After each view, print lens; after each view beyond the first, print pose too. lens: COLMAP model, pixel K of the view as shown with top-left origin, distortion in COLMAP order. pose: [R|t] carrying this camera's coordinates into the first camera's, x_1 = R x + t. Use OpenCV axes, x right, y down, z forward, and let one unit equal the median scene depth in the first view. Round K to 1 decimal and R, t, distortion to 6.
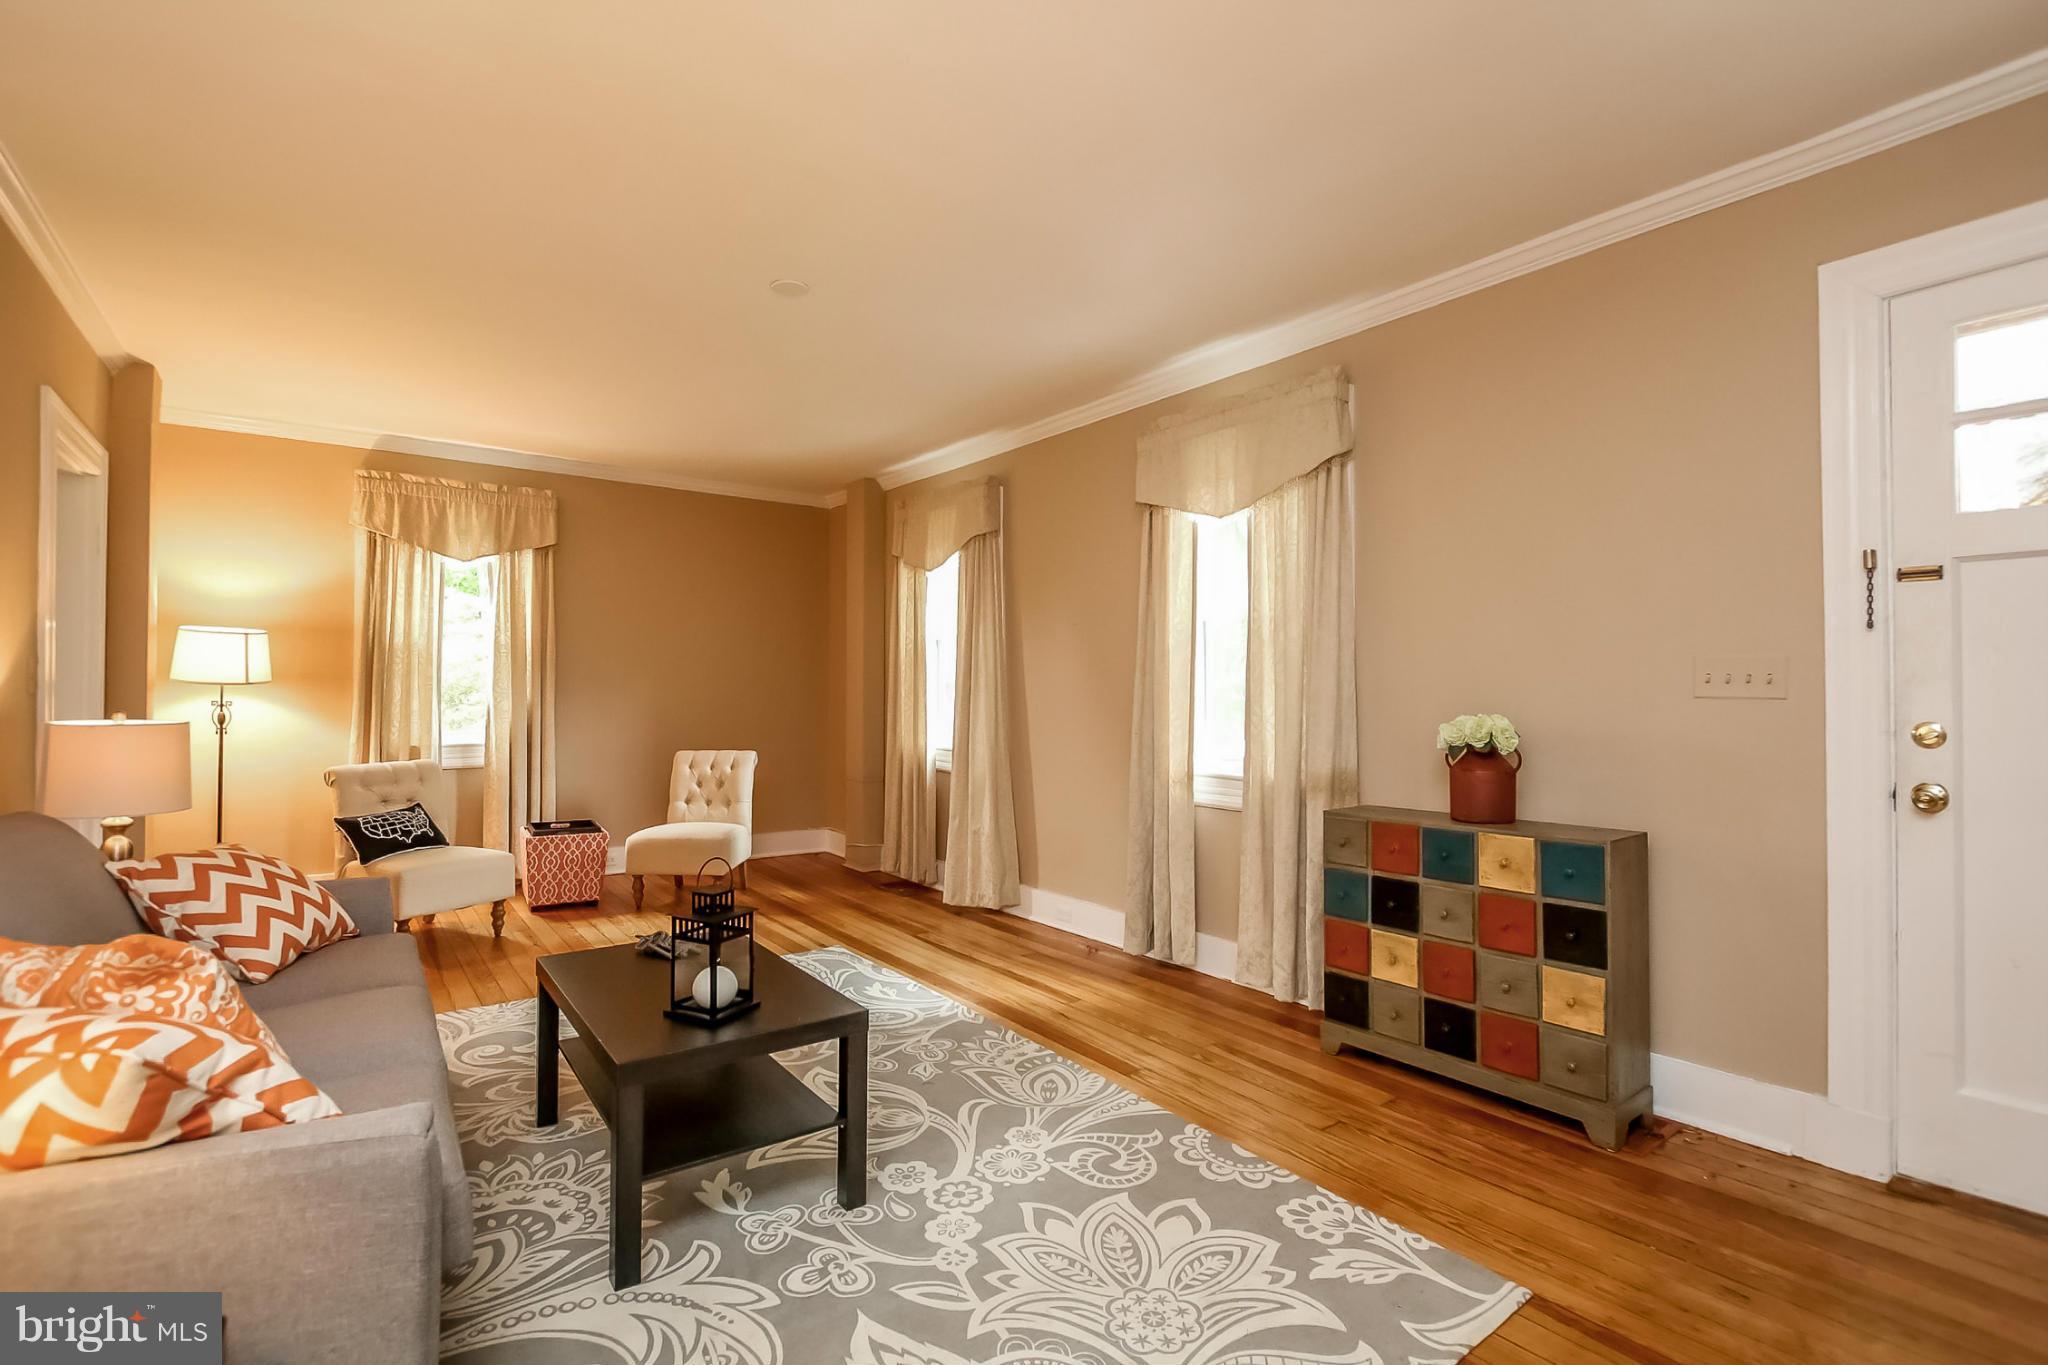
lens RADIAL K [[940.7, 0, 1011.8], [0, 940.7, 671.3], [0, 0, 1]] dist [-0.002434, -0.000118]
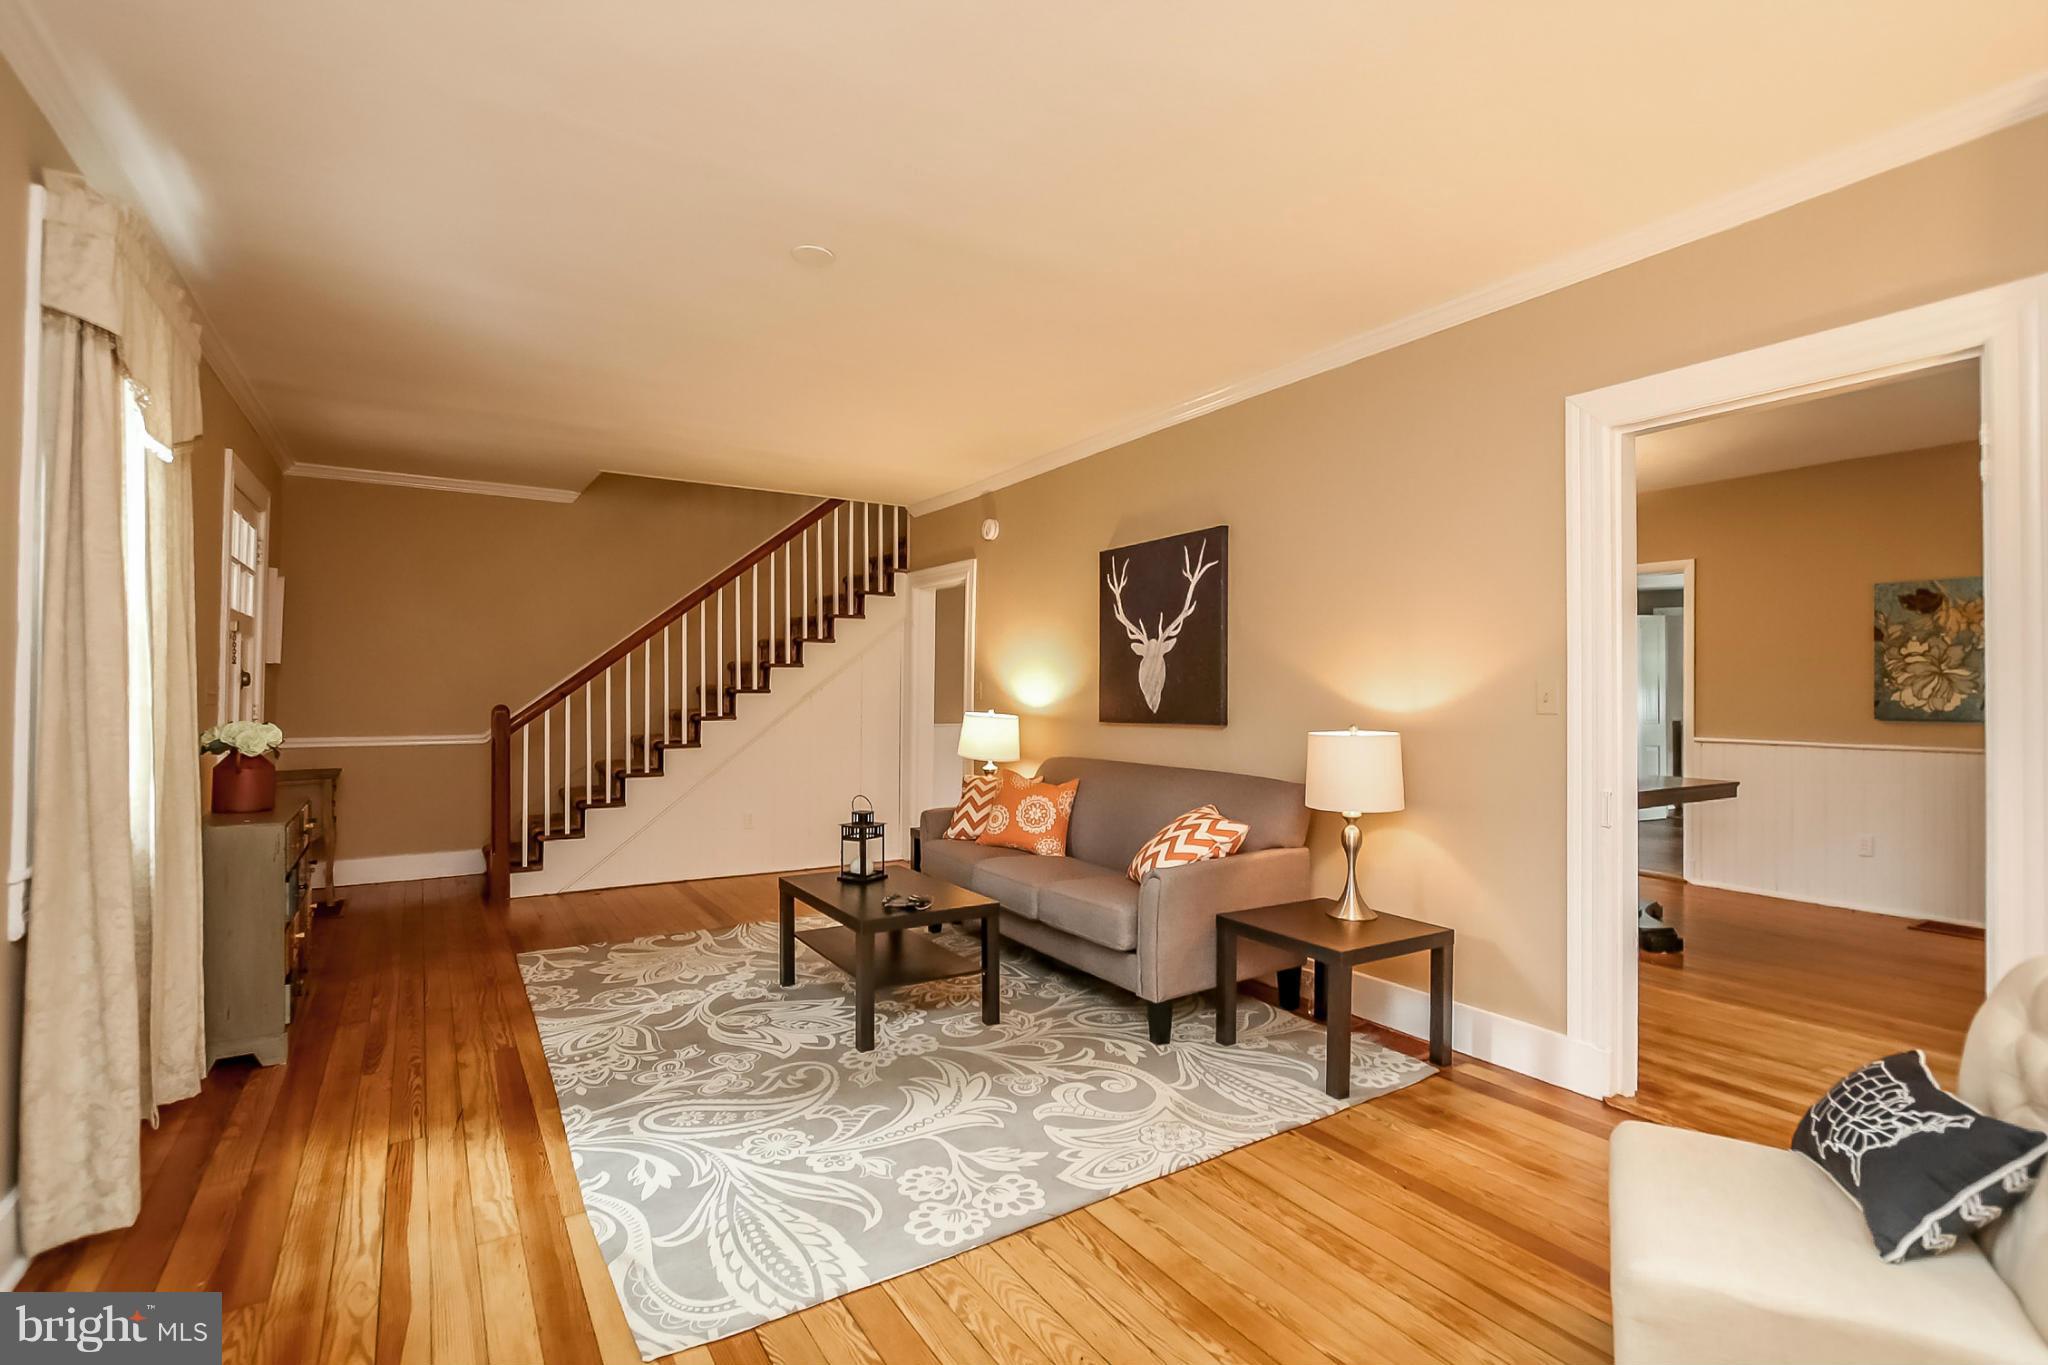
lens RADIAL K [[936.7, 0, 1016.8], [0, 936.7, 682.0], [0, 0, 1]] dist [-0.015246, 0.001806]
pose [[-0.997294, -0.004499, 0.073376, -0.537882], [-0.006873, 0.999460, -0.032139, 0.025208], [-0.073191, -0.032556, -0.996786, 2.016459]]
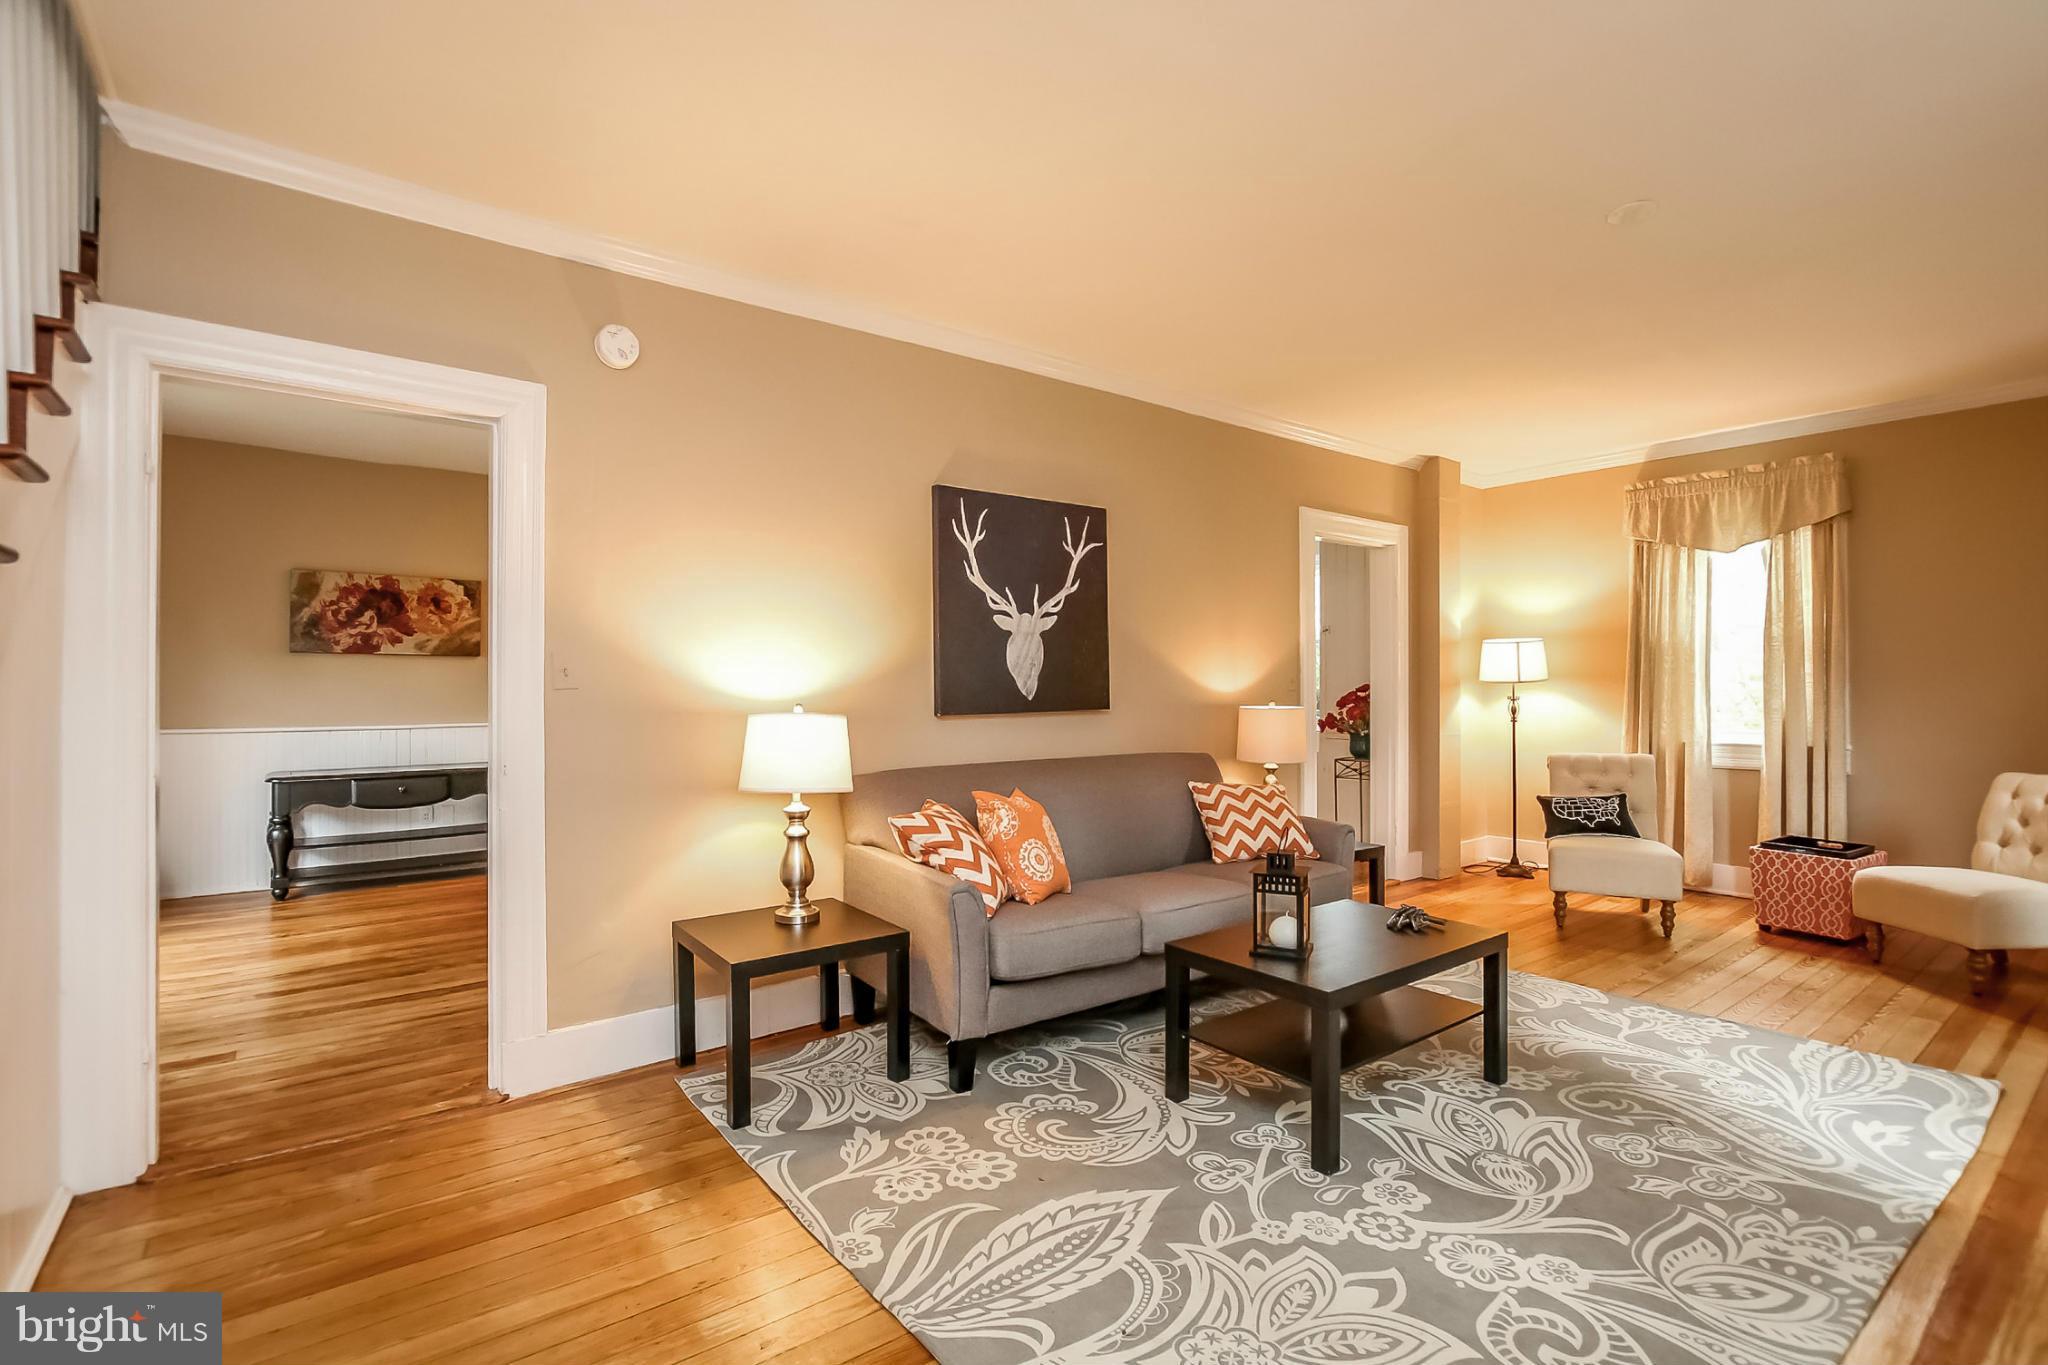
lens RADIAL K [[936.7, 0, 1016.8], [0, 936.7, 682.0], [0, 0, 1]] dist [-0.015246, 0.001806]
pose [[0.012369, -0.007388, -0.999896, 0.639533], [0.022437, 0.999723, -0.007110, 0.009152], [0.999672, -0.022347, 0.012532, 0.468252]]
